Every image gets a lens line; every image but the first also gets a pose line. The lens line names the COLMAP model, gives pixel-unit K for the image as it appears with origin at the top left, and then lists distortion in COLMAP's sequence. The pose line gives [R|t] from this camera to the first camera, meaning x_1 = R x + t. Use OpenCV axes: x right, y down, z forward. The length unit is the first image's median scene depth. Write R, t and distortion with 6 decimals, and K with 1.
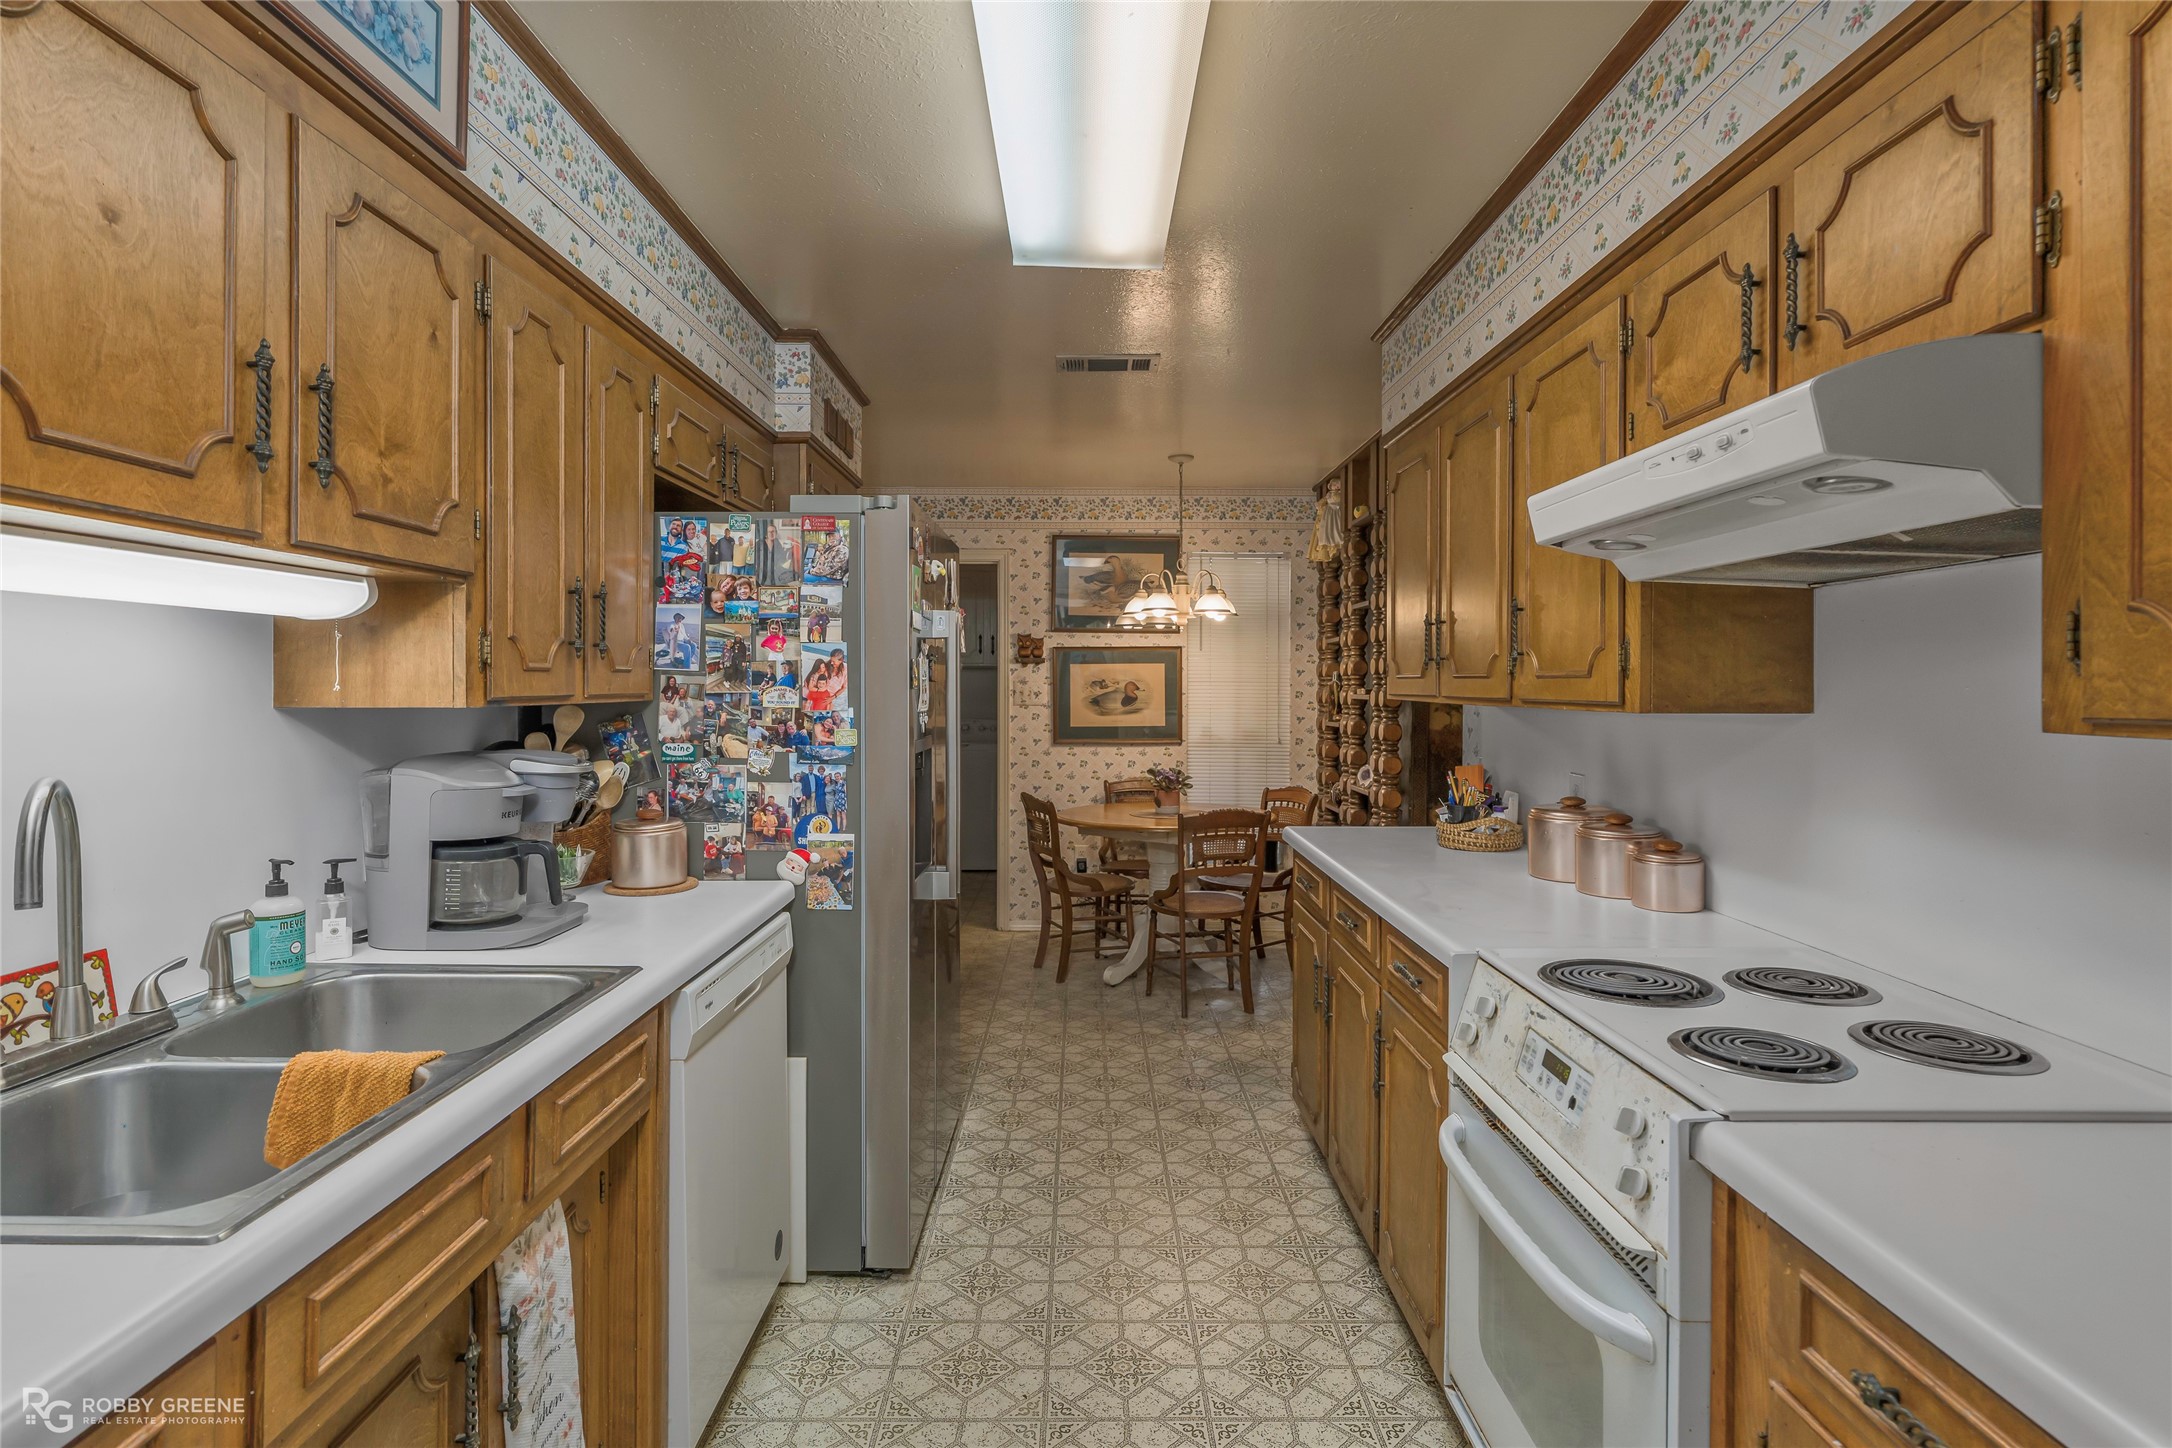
lens RADIAL K [[1095.8, 0, 1091.4], [0, 1095.8, 688.4], [0, 0, 1]] dist [0.001131, -0.000292]
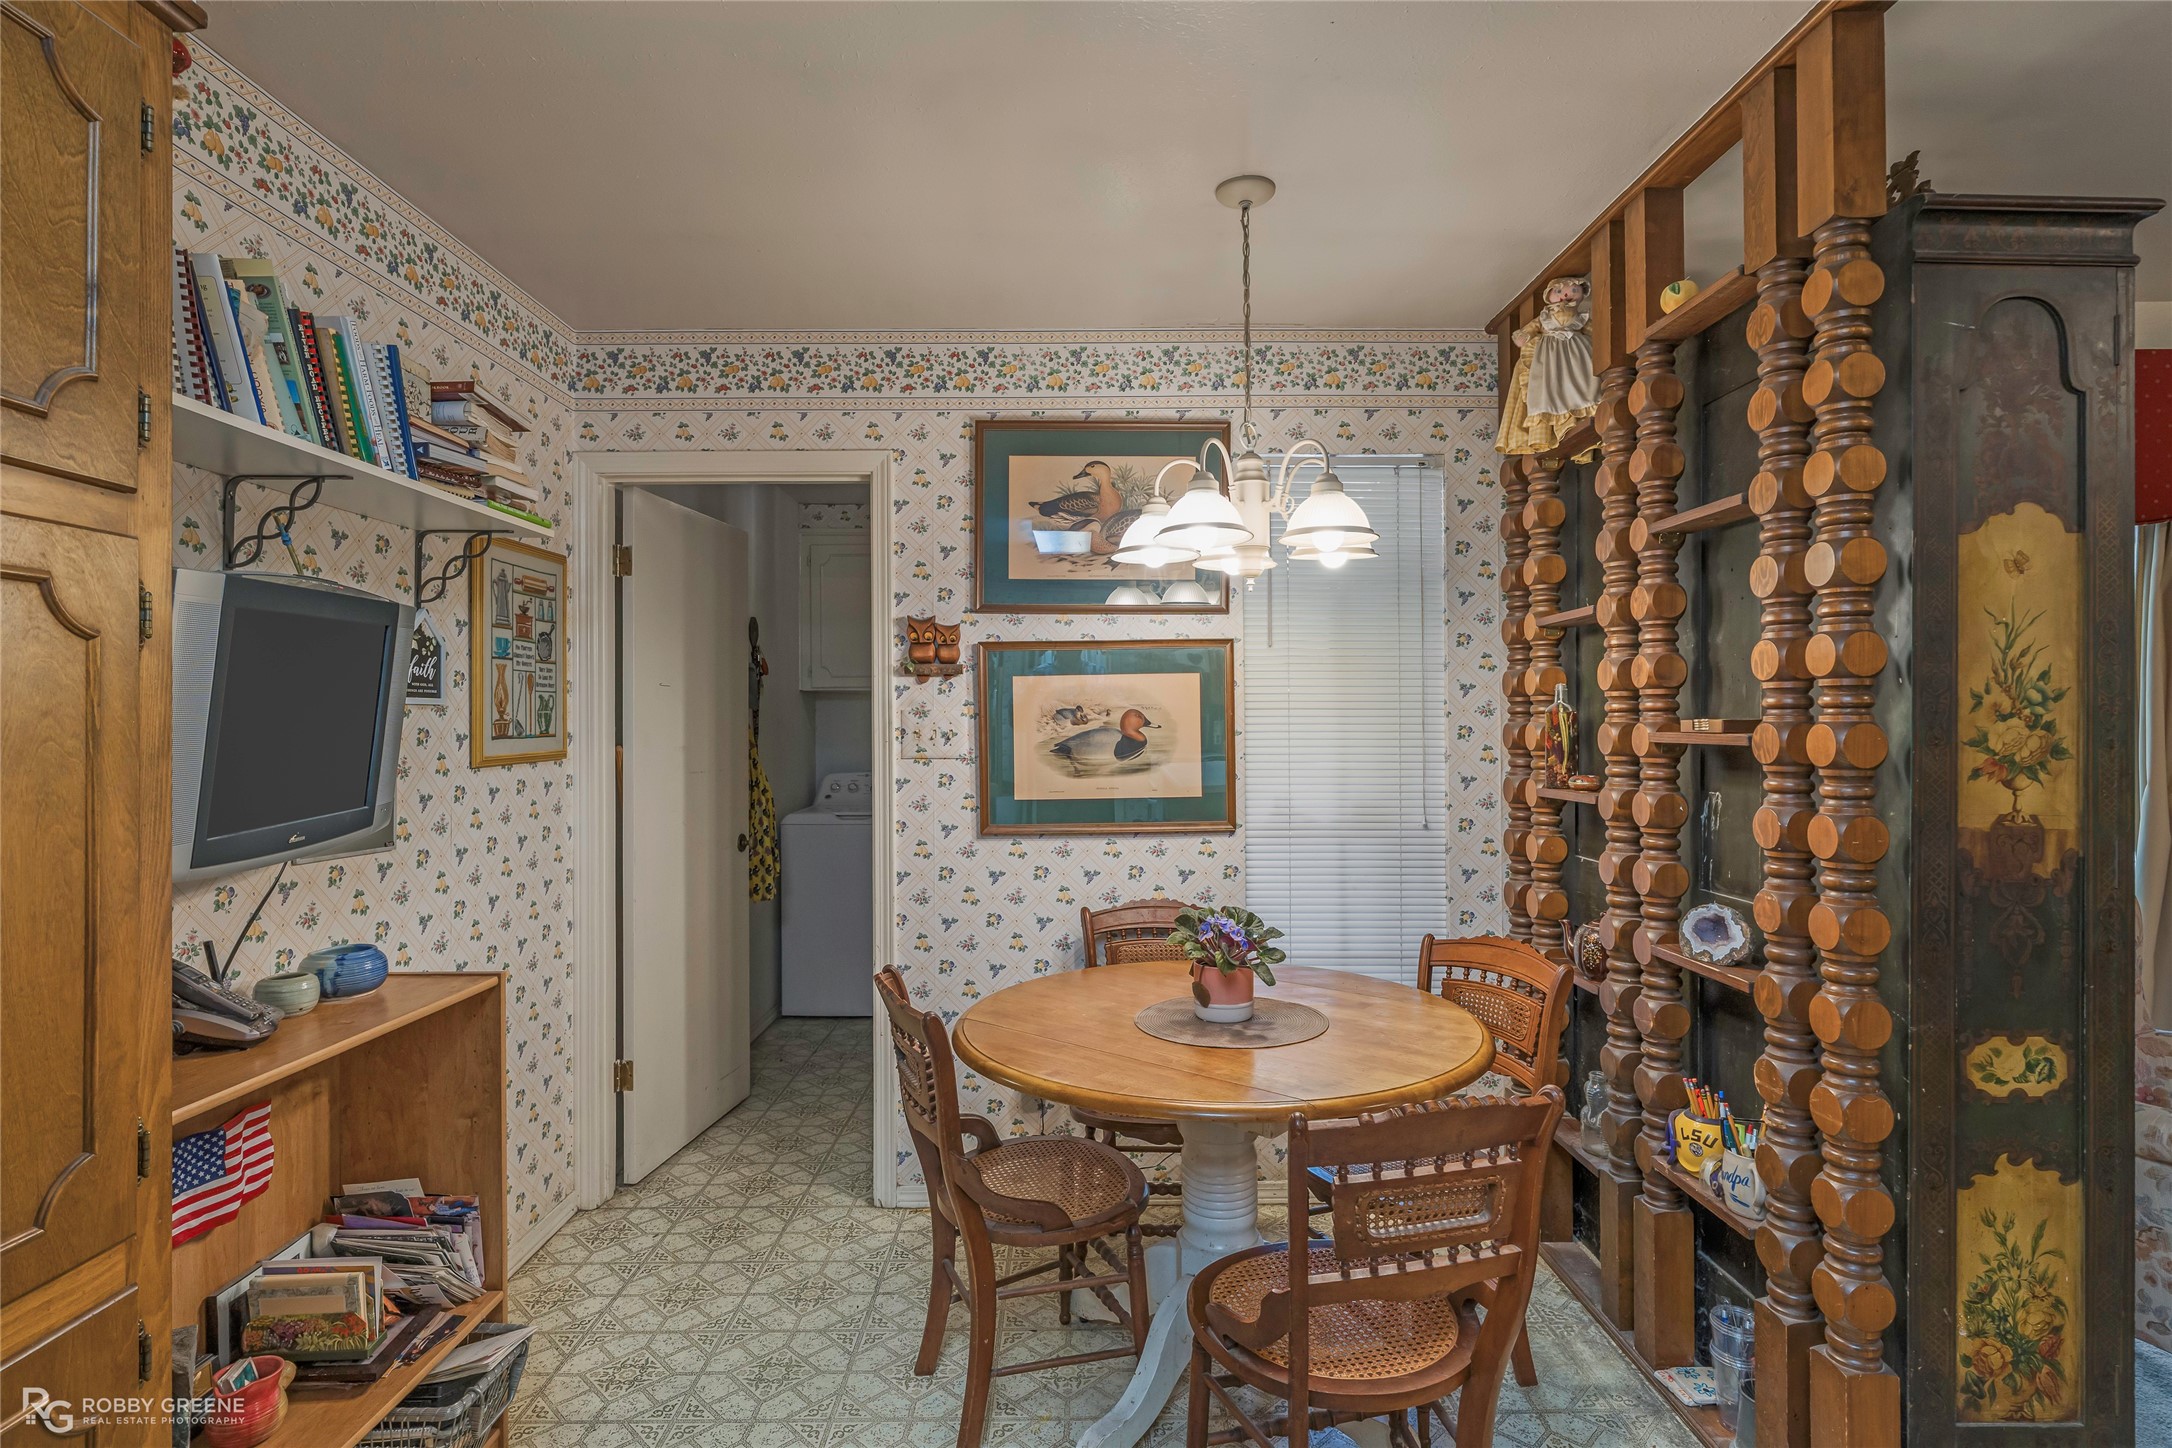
lens RADIAL K [[1093.9, 0, 1082.7], [0, 1093.9, 725.2], [0, 0, 1]] dist [-0.004720, -0.001058]
pose [[0.999937, -0.008769, -0.006970, 0.016135], [0.008780, 0.999960, 0.001475, 0.000003], [0.006957, -0.001536, 0.999975, 0.495940]]
